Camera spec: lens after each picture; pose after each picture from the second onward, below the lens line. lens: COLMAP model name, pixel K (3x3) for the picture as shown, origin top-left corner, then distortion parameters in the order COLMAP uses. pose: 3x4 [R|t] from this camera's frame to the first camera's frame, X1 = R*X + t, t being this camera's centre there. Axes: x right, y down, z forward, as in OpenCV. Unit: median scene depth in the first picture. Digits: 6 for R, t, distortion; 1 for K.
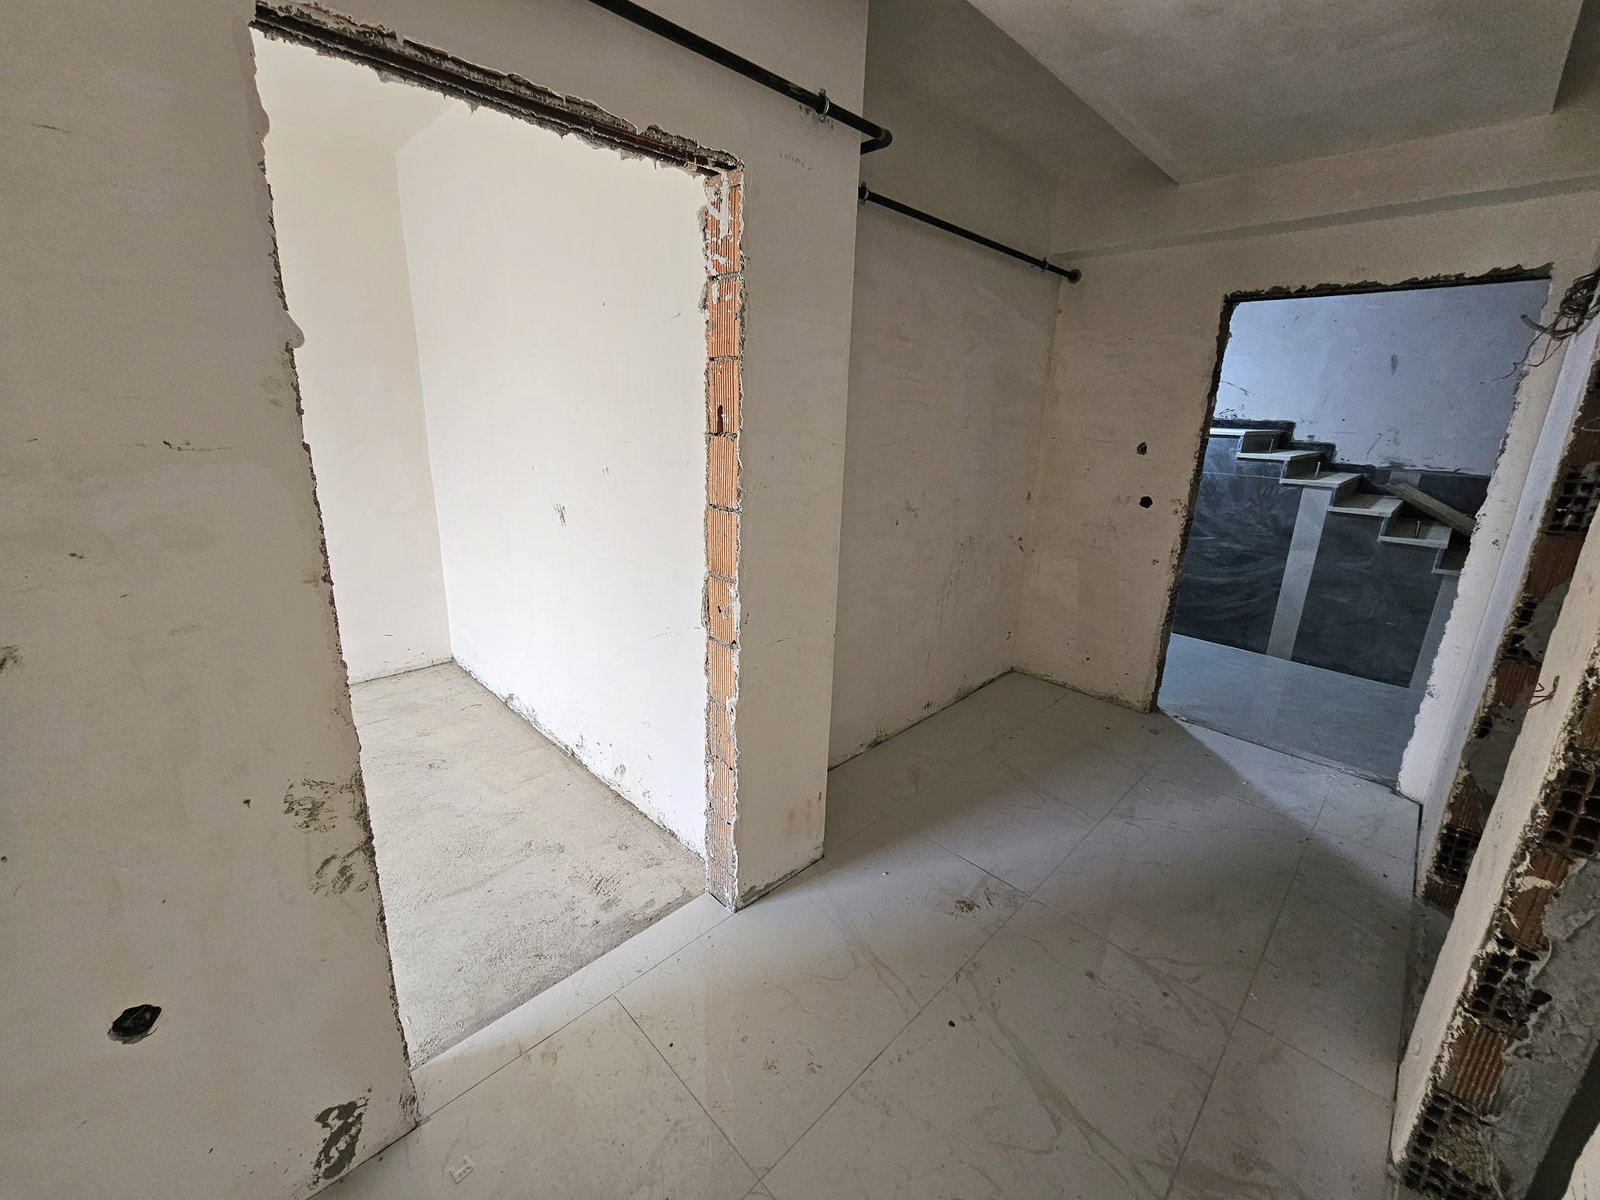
lens RADIAL K [[652.2, 0, 799.5], [0, 652.2, 584.3], [0, 0, 1]] dist [0.000448, 0.000648]
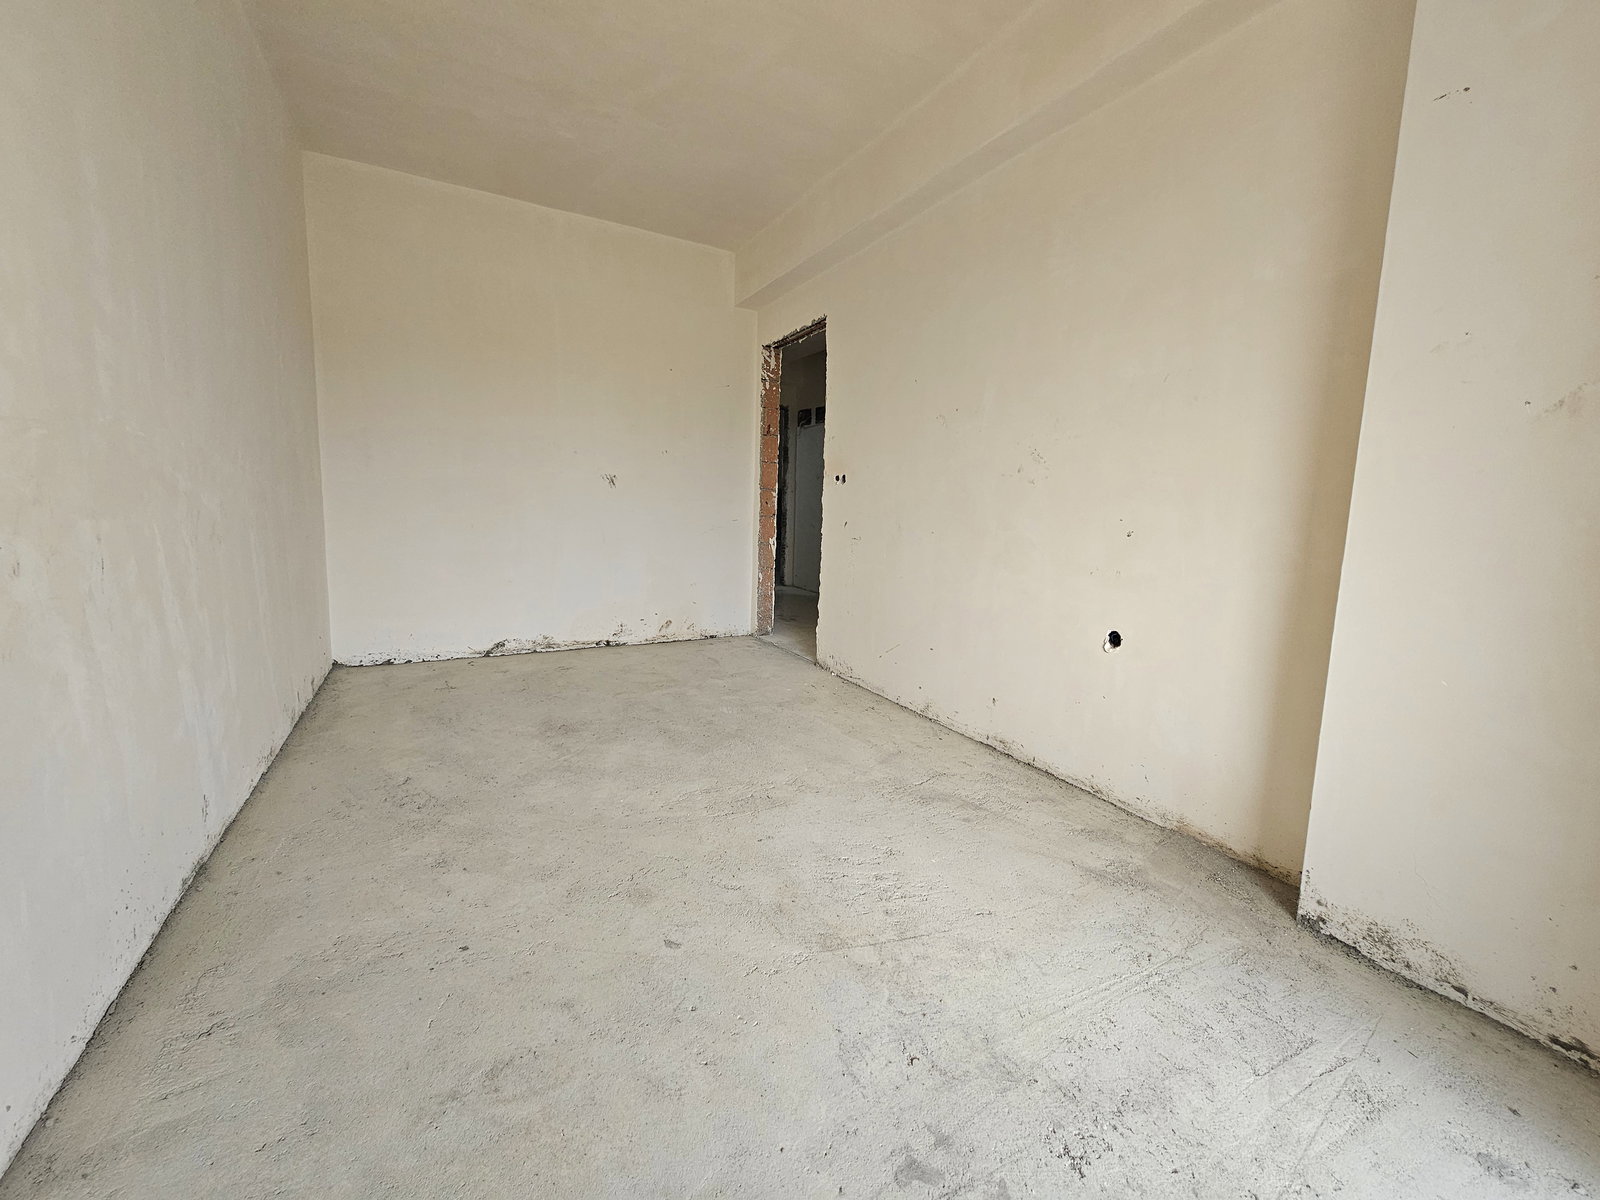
lens RADIAL K [[652.2, 0, 799.5], [0, 652.2, 584.3], [0, 0, 1]] dist [0.000448, 0.000648]
pose [[0.280818, -0.142660, 0.949099, -1.642023], [0.230768, 0.969917, 0.077511, 0.114080], [-0.931605, 0.197255, 0.305291, 0.102138]]
